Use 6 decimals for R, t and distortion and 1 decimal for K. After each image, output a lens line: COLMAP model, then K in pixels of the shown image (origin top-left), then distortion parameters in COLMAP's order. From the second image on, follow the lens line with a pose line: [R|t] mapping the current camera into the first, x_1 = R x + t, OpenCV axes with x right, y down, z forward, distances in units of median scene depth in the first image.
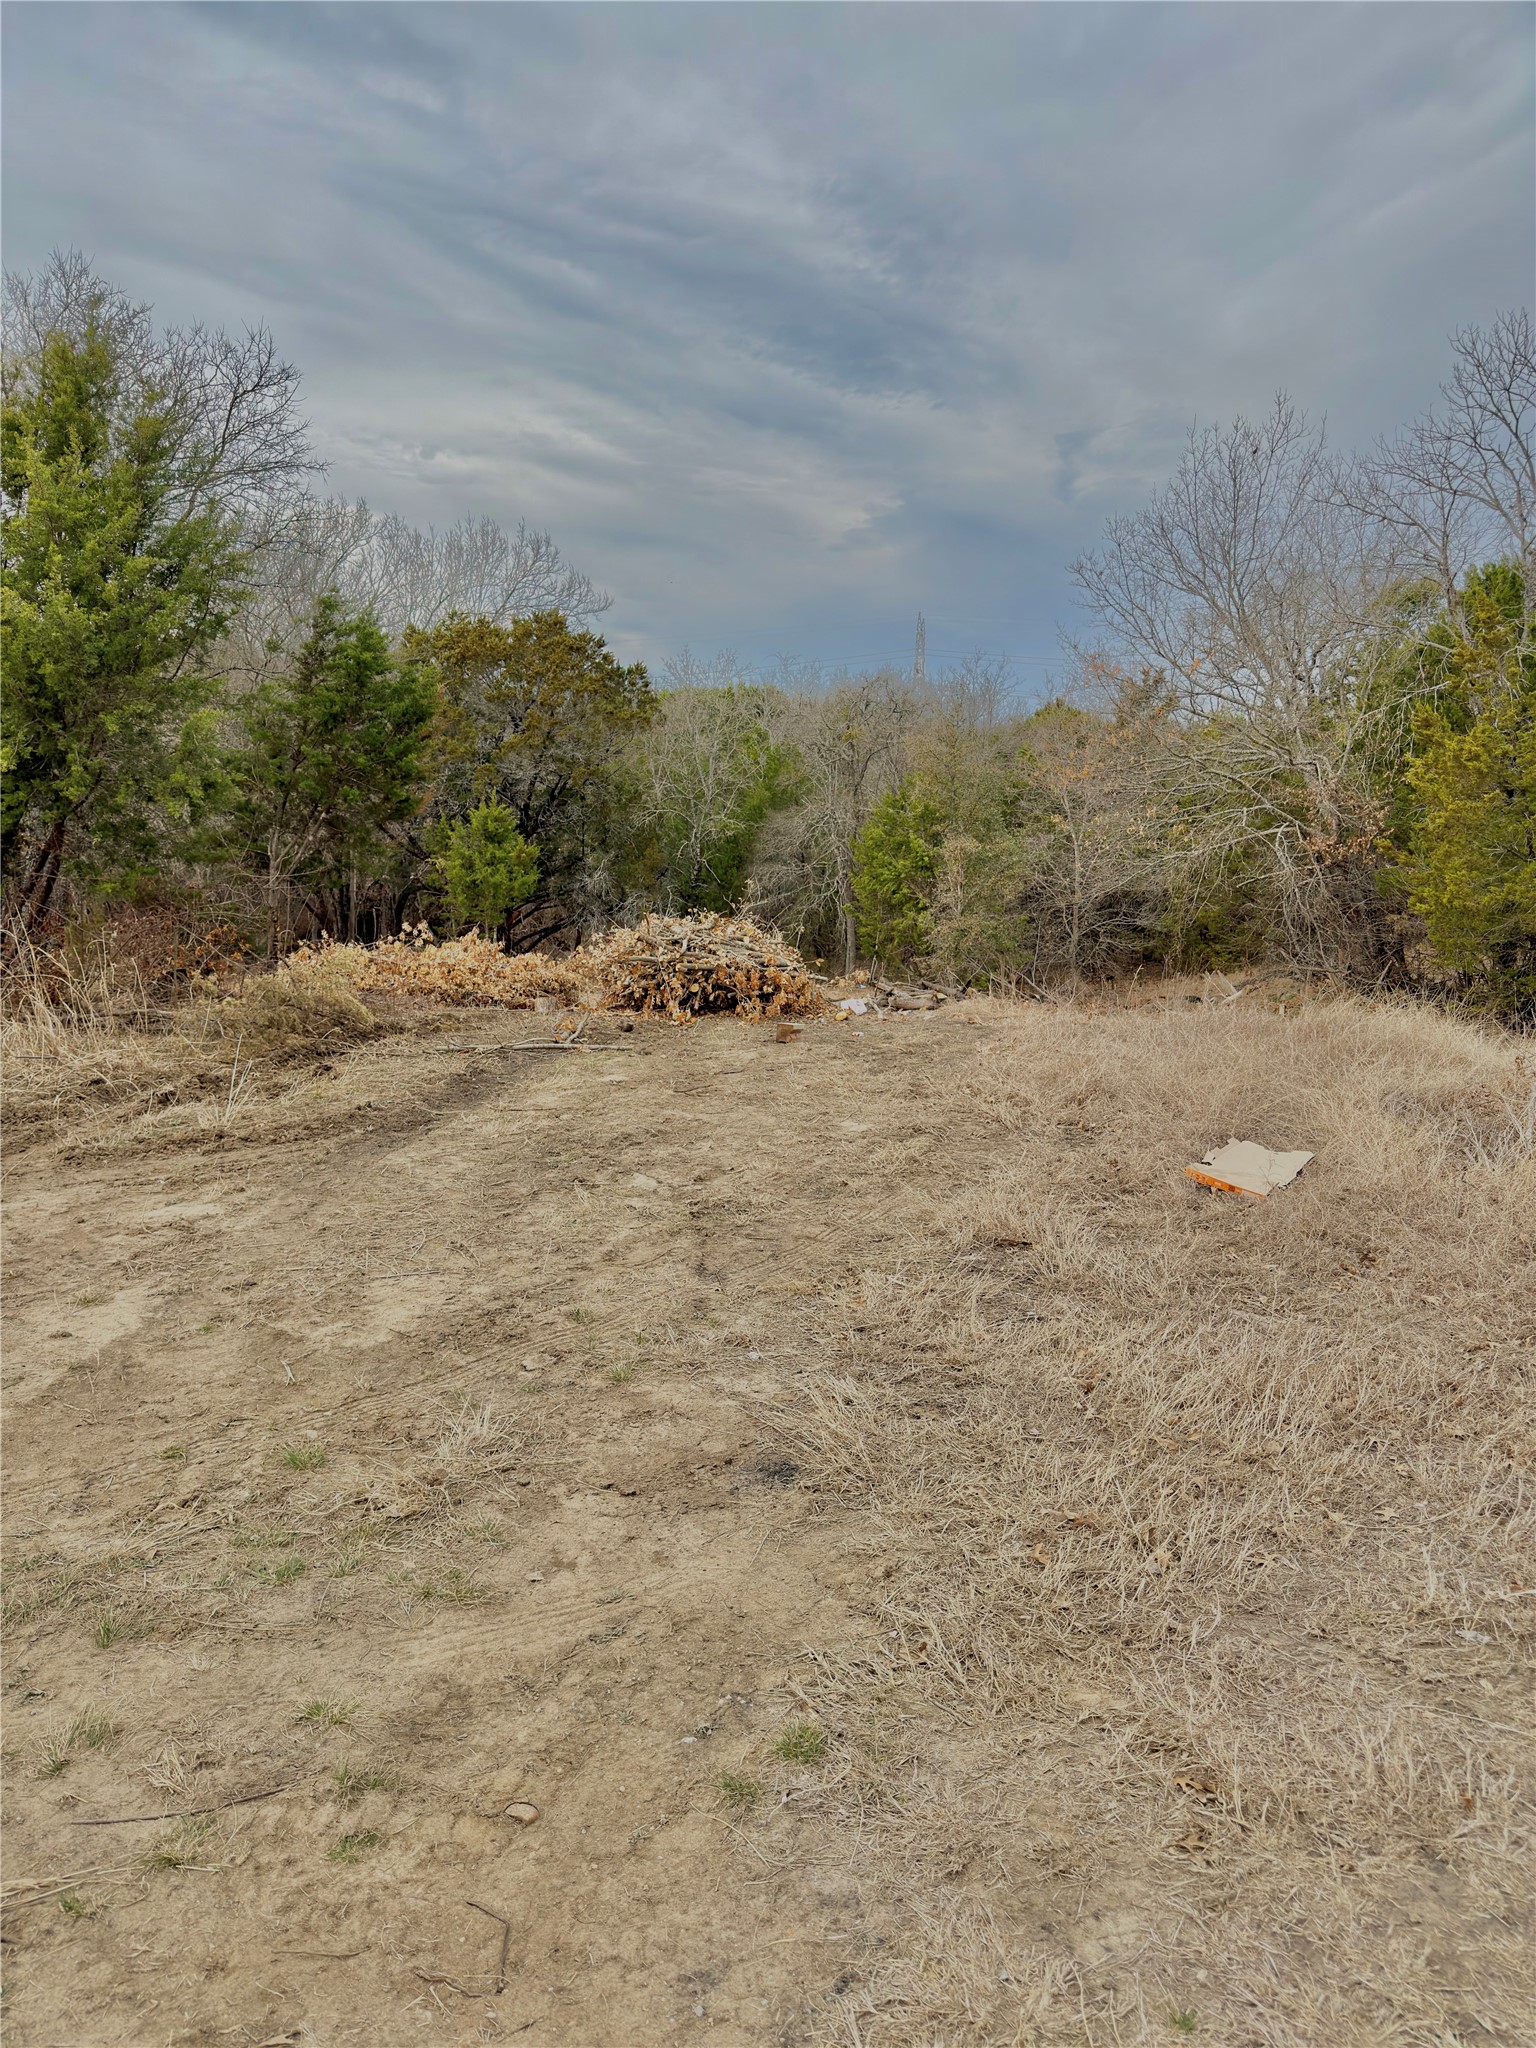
lens RADIAL K [[1428.0, 0, 768.0], [0, 1428.0, 1024.0], [0, 0, 1]] dist [0.225572, 0.000734]
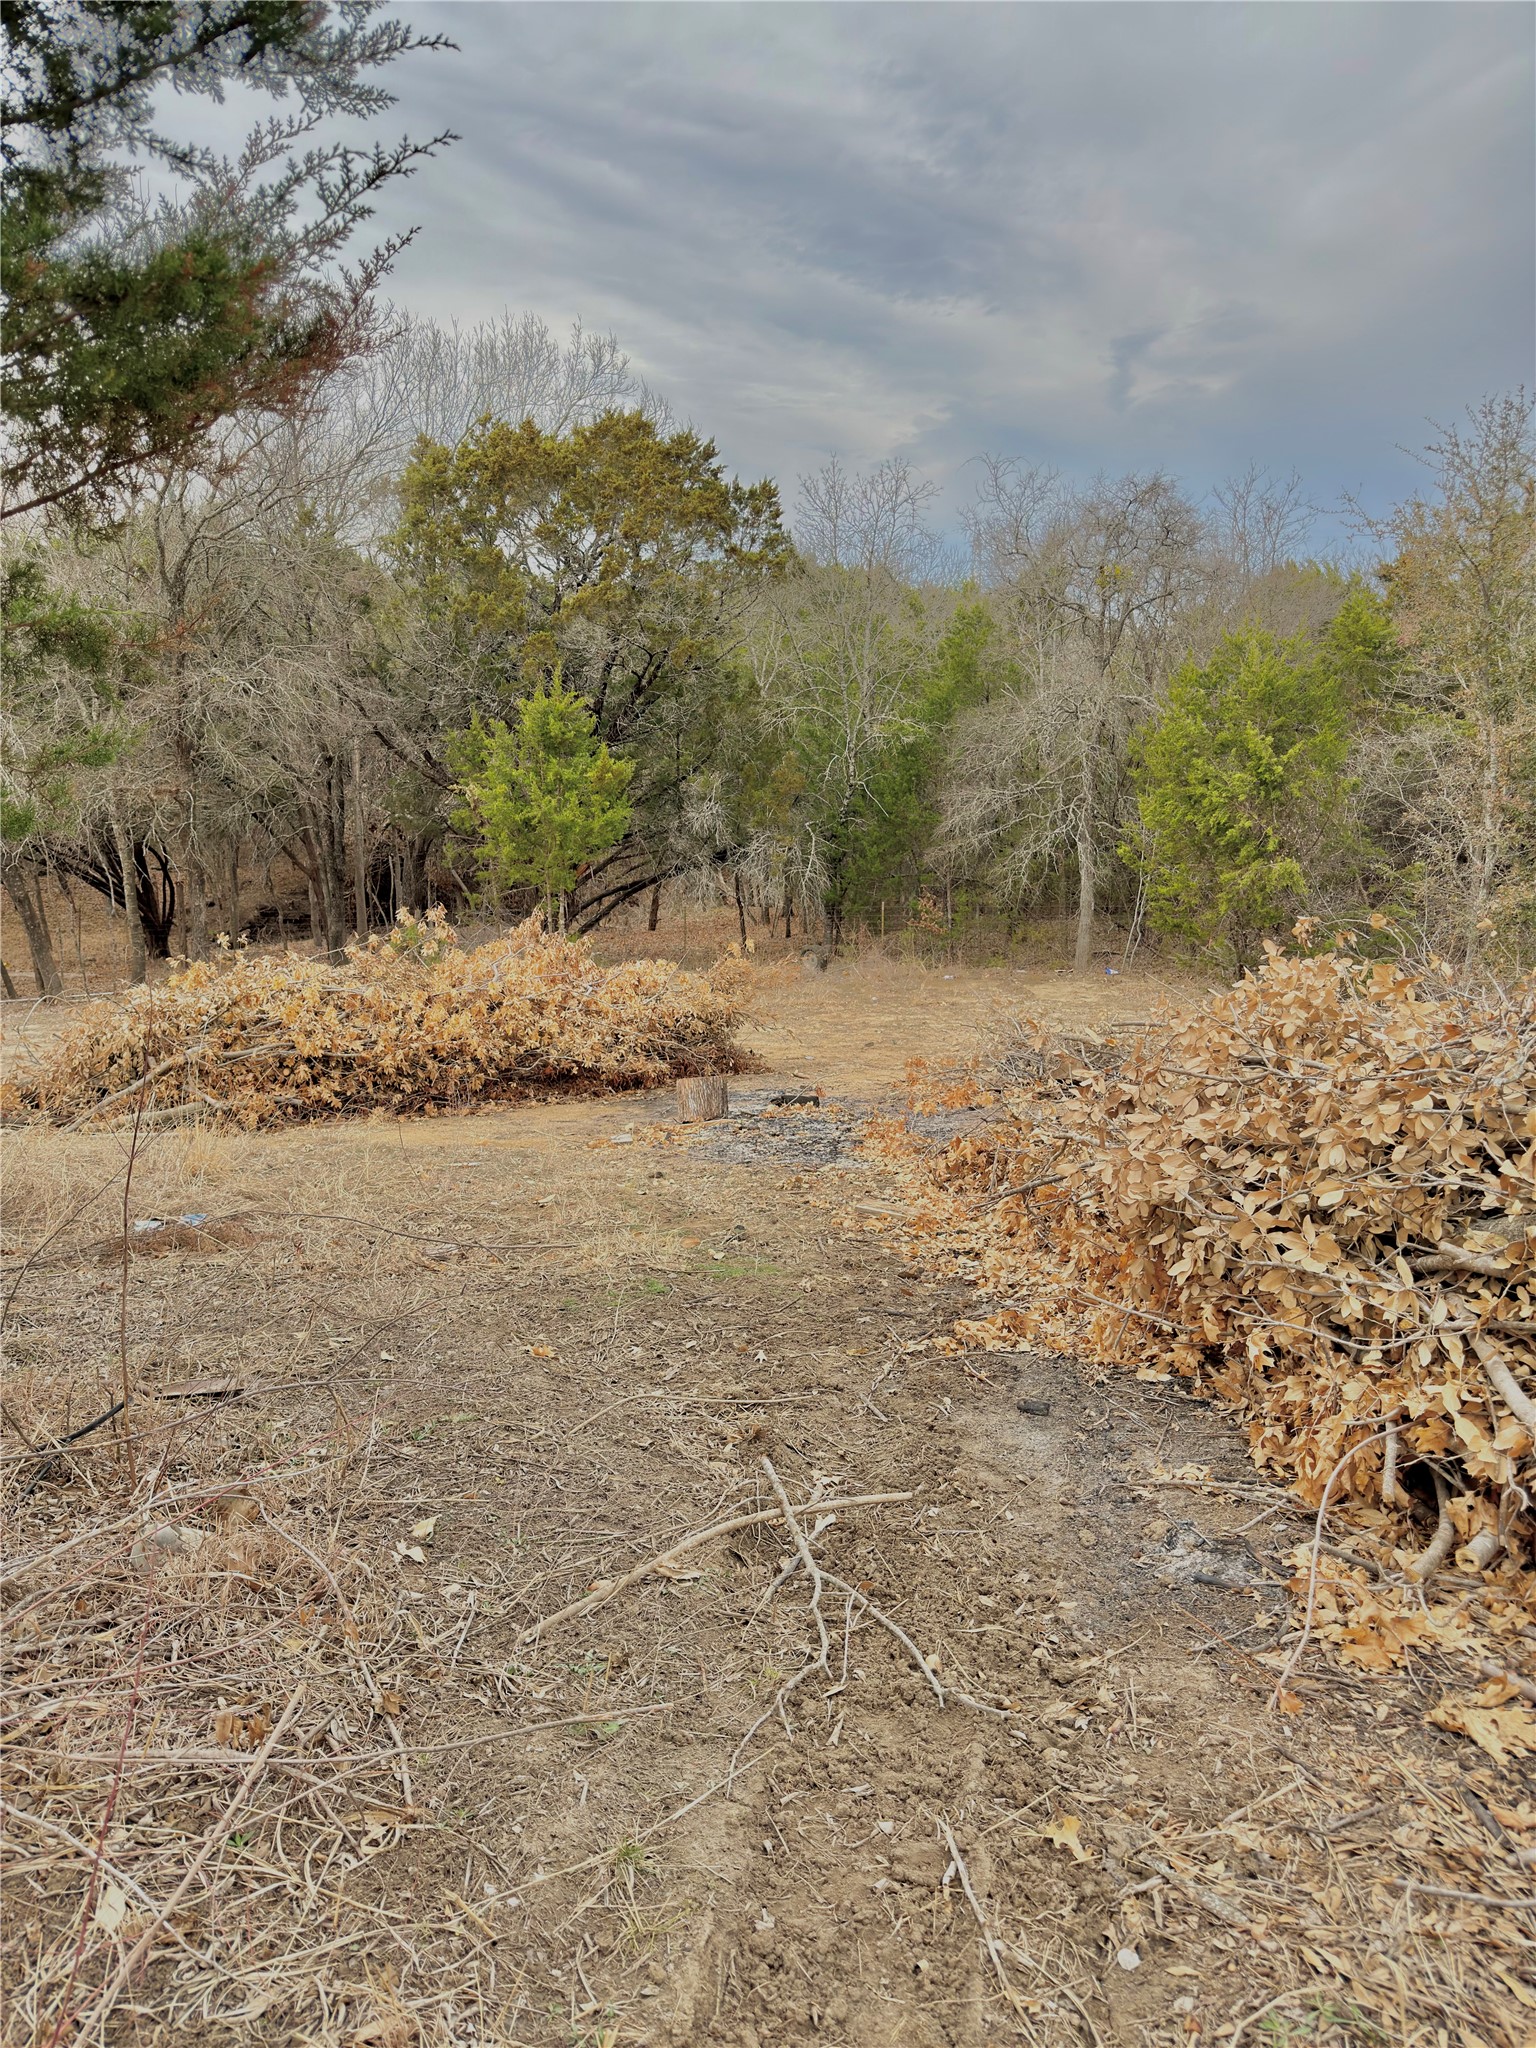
lens RADIAL K [[1440.7, 0, 804.2], [0, 1440.7, 1026.1], [0, 0, 1]] dist [0.184326, -0.272328]
pose [[0.999903, -0.012864, -0.005329, -0.070714], [0.013102, 0.998787, 0.047473, -0.033283], [0.004712, -0.047538, 0.998858, 0.320961]]
